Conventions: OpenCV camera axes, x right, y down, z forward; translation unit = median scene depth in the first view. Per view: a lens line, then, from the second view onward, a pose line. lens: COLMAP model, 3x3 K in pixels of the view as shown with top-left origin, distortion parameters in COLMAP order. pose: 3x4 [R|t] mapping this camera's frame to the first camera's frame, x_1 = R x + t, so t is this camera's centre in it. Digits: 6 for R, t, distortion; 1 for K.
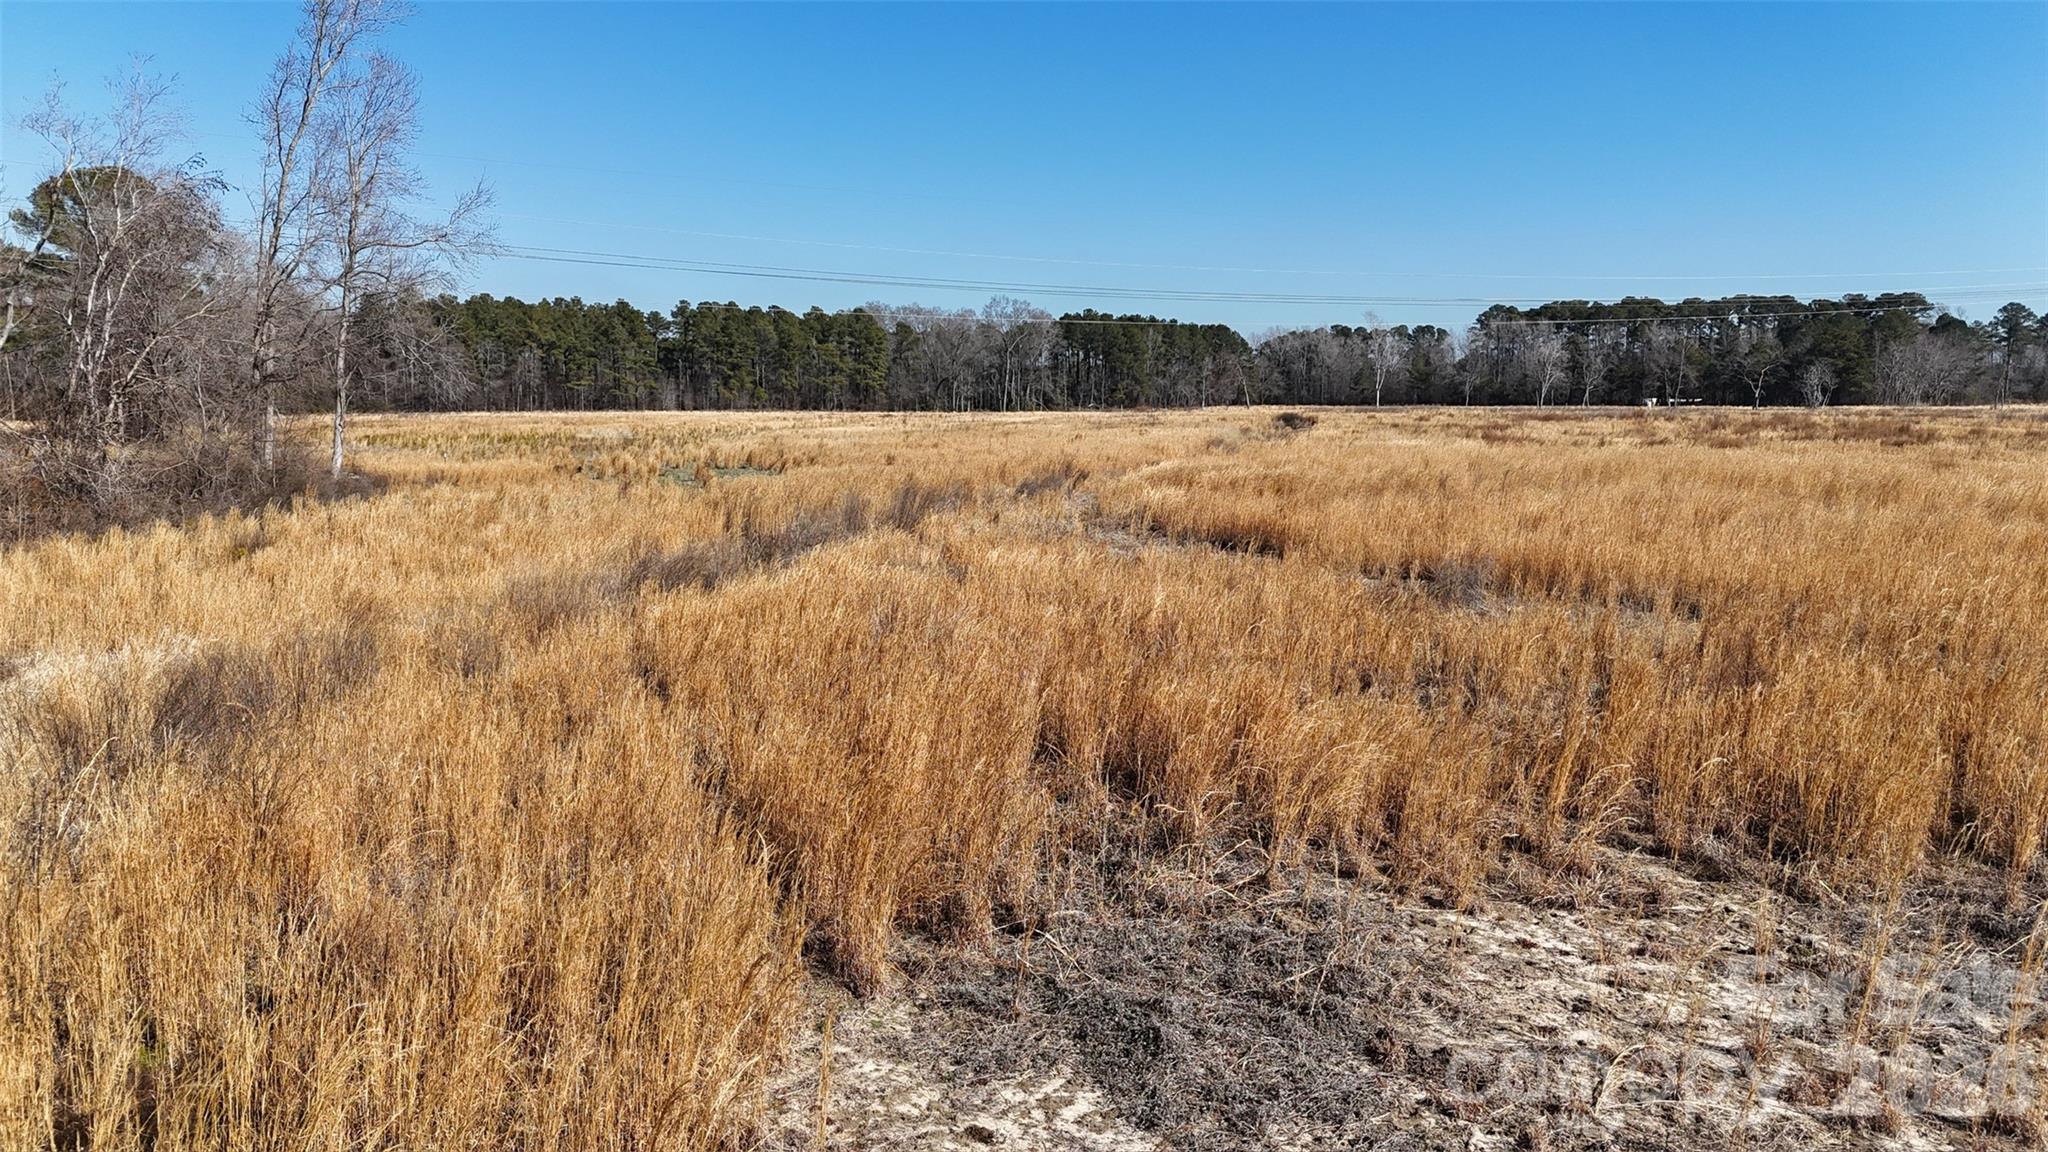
lens RADIAL K [[1514.2, 0, 1022.7], [0, 1514.2, 578.1], [0, 0, 1]] dist [0.090435, -0.082988]
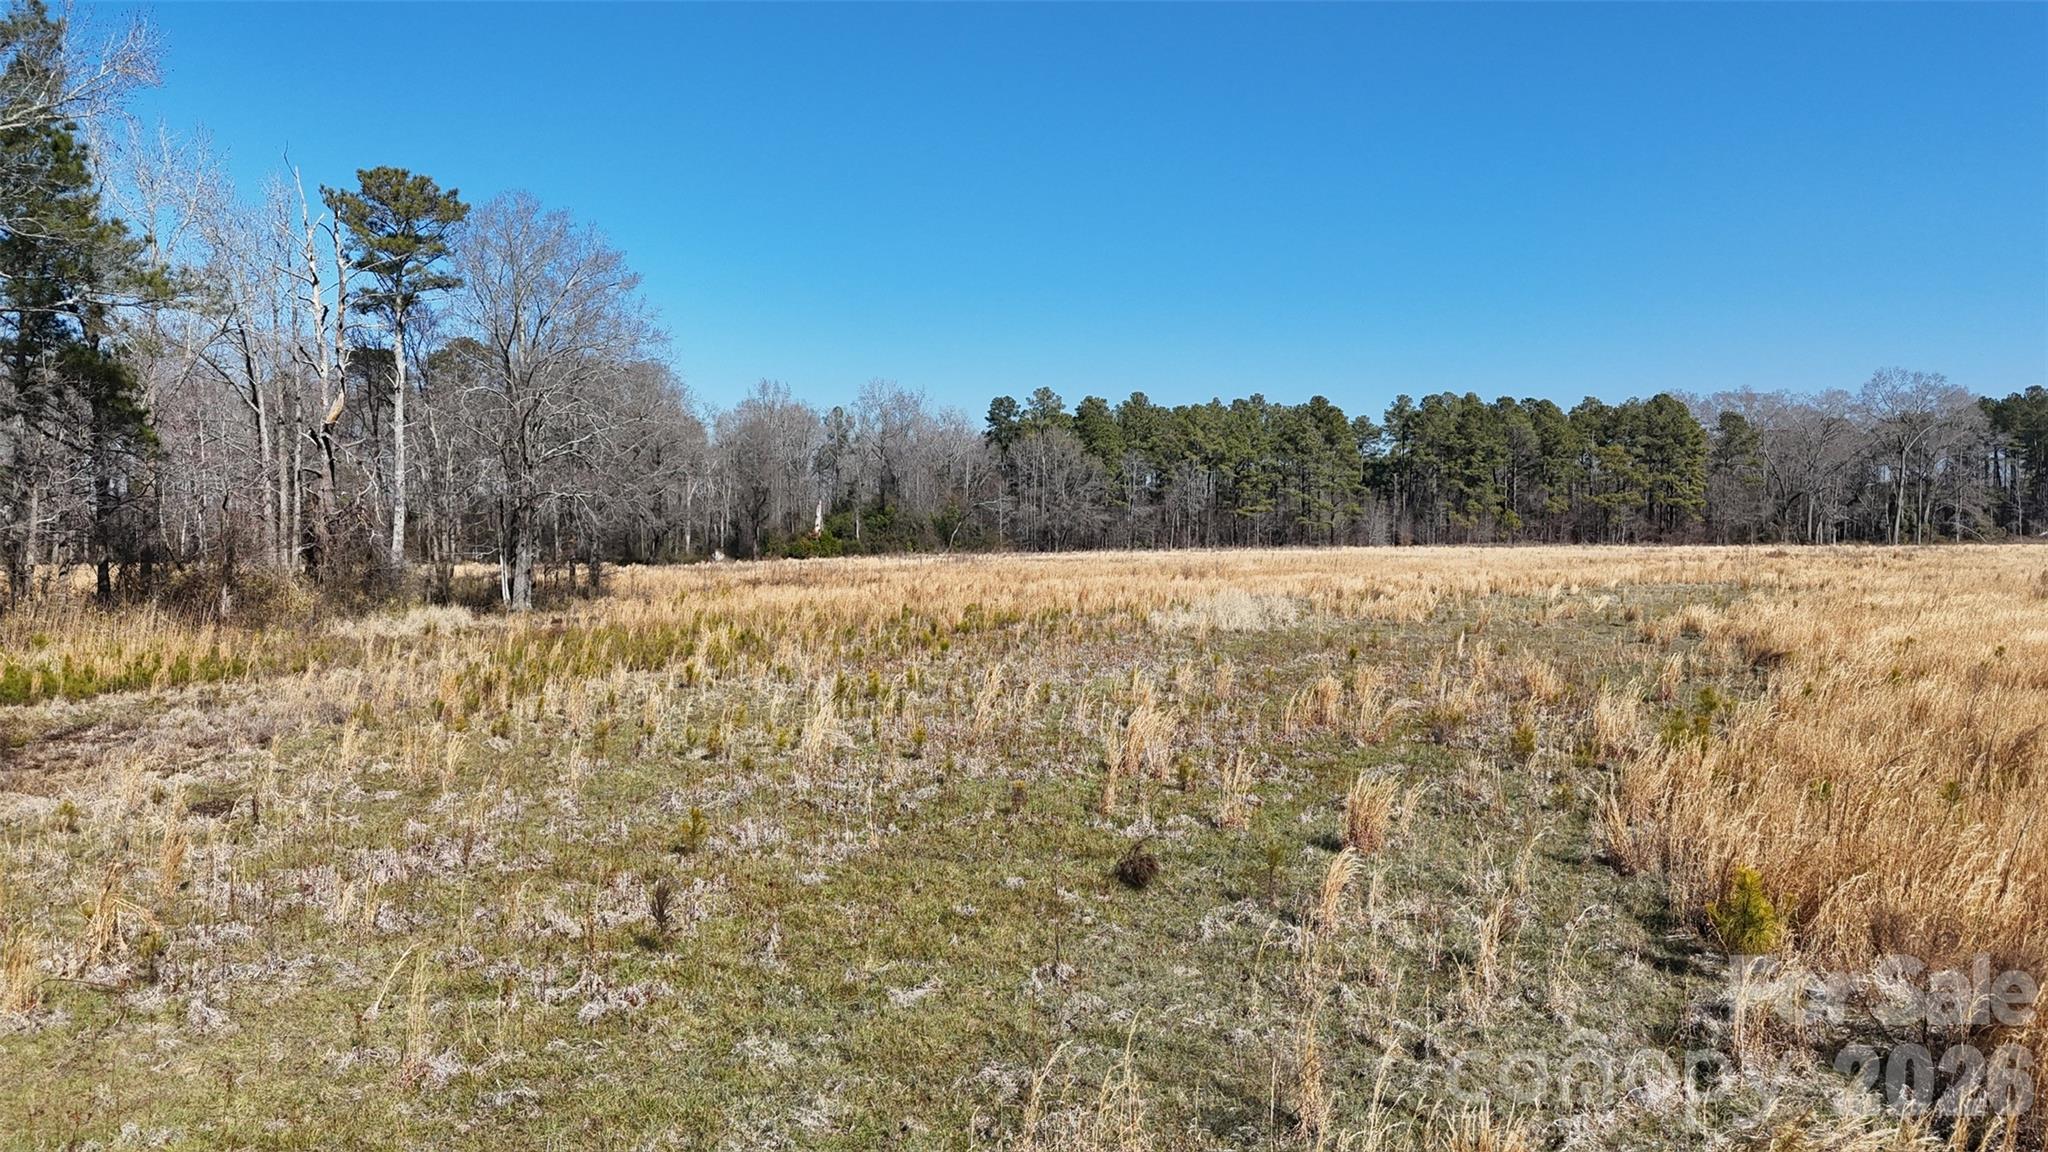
lens RADIAL K [[1514.2, 0, 1030.1], [0, 1514.2, 583.4], [0, 0, 1]] dist [0.090435, -0.082988]
pose [[0.900744, 0.007423, -0.434287, -0.066629], [-0.044063, 0.996257, -0.074363, -0.031103], [0.432110, 0.086118, 0.897700, 0.281479]]
